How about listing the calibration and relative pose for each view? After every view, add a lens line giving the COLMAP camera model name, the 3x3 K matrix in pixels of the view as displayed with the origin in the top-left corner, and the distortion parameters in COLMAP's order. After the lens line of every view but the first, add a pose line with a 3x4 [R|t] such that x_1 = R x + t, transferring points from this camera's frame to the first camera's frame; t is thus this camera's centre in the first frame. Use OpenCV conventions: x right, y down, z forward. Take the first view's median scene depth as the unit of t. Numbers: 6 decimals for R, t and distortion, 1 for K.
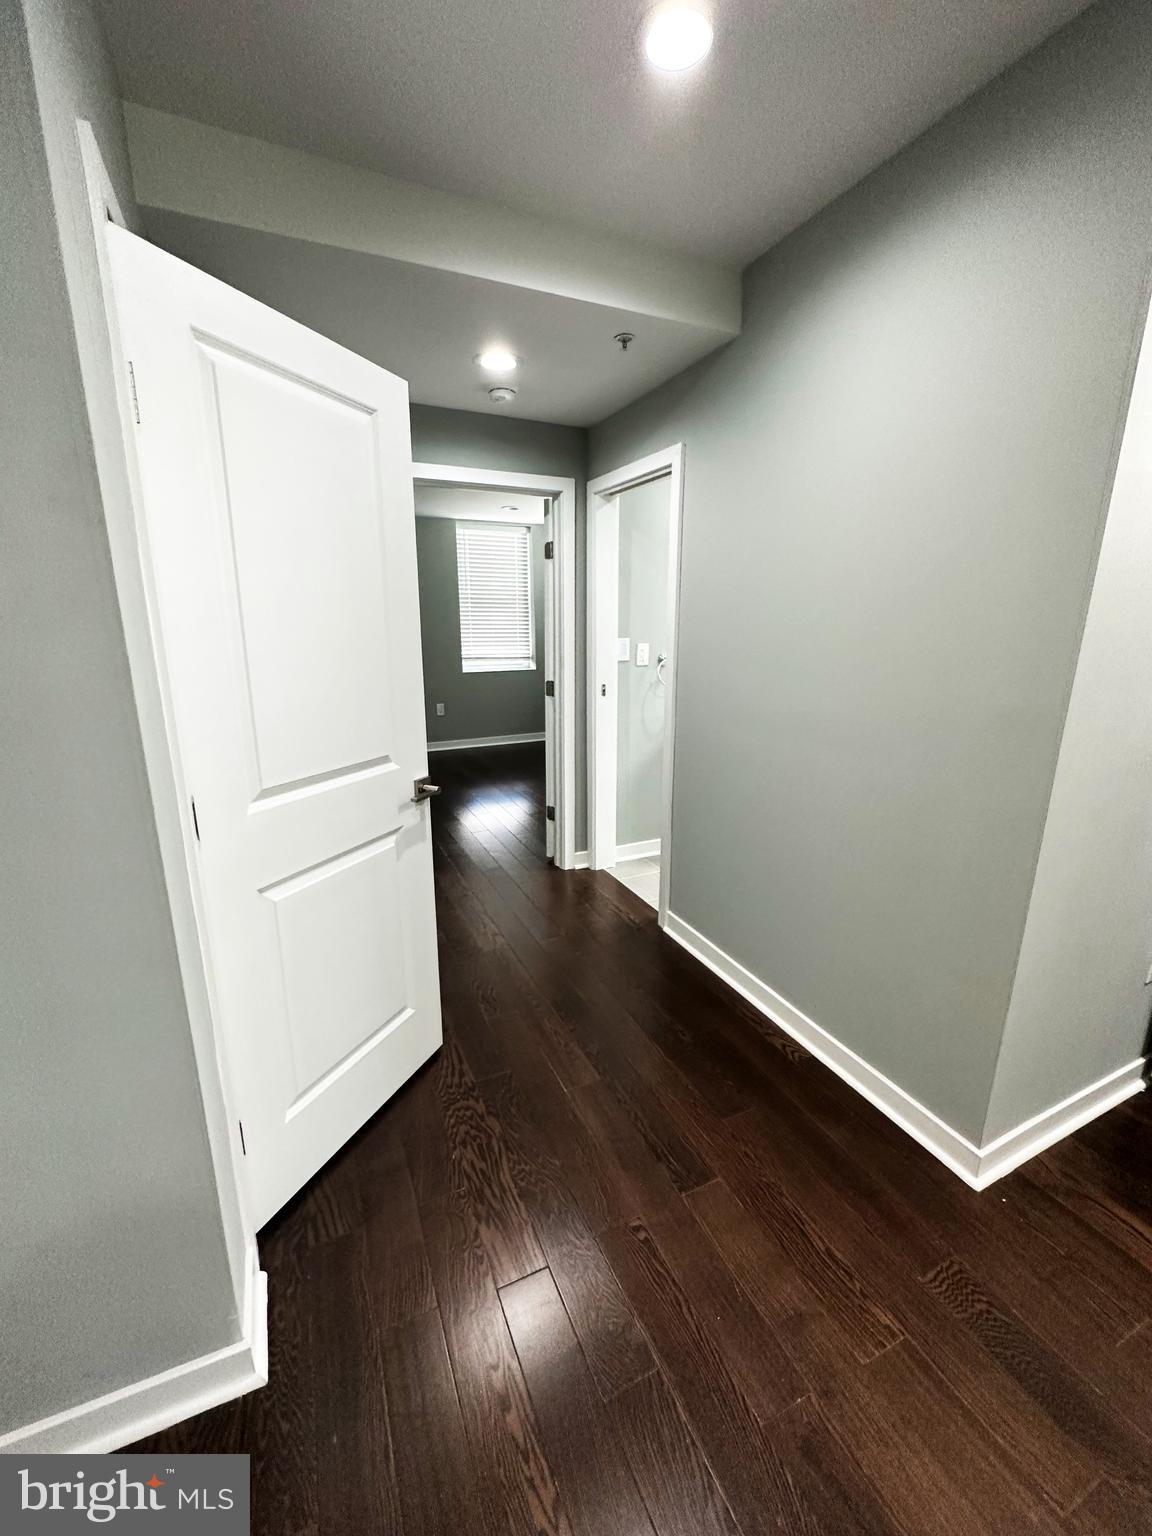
lens RADIAL K [[616.3, 0, 579.2], [0, 616.3, 768.2], [0, 0, 1]] dist [-0.003173, 0.001575]
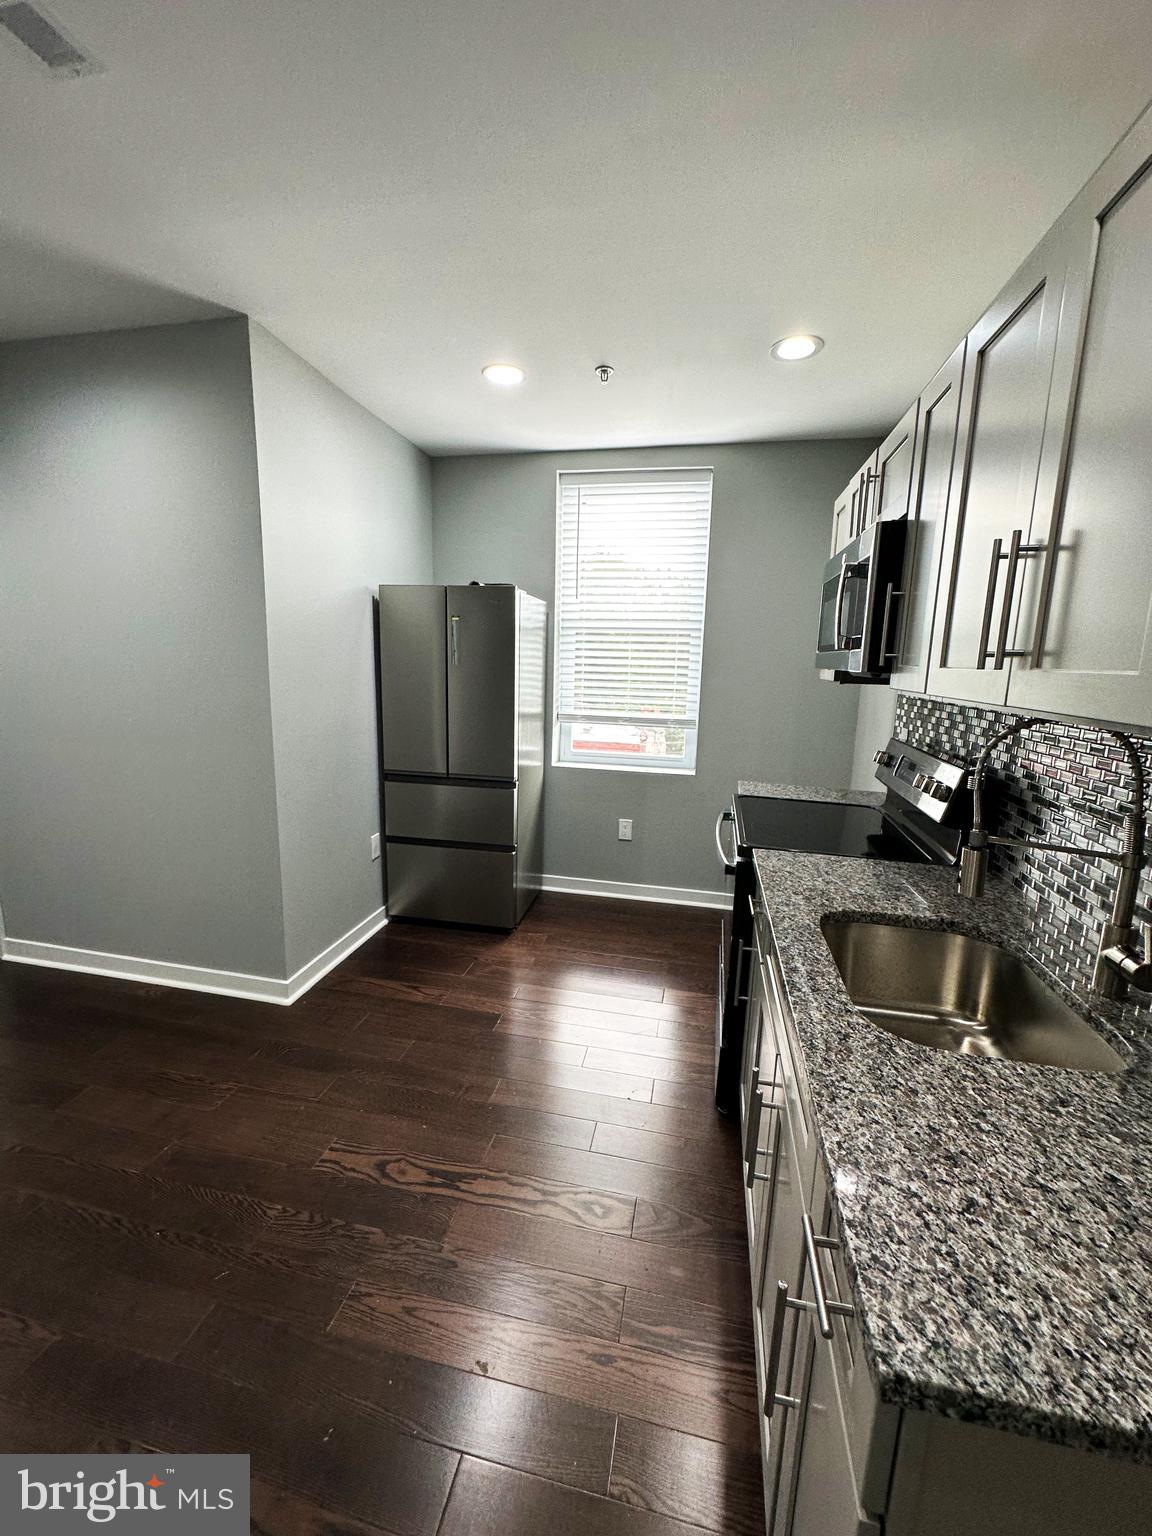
lens RADIAL K [[616.3, 0, 578.4], [0, 616.3, 768.6], [0, 0, 1]] dist [-0.003173, 0.001575]
pose [[0.599896, -0.142012, 0.787374, -0.081548], [0.181928, 0.982554, 0.038605, 0.158770], [-0.779119, 0.120086, 0.615266, -0.679047]]
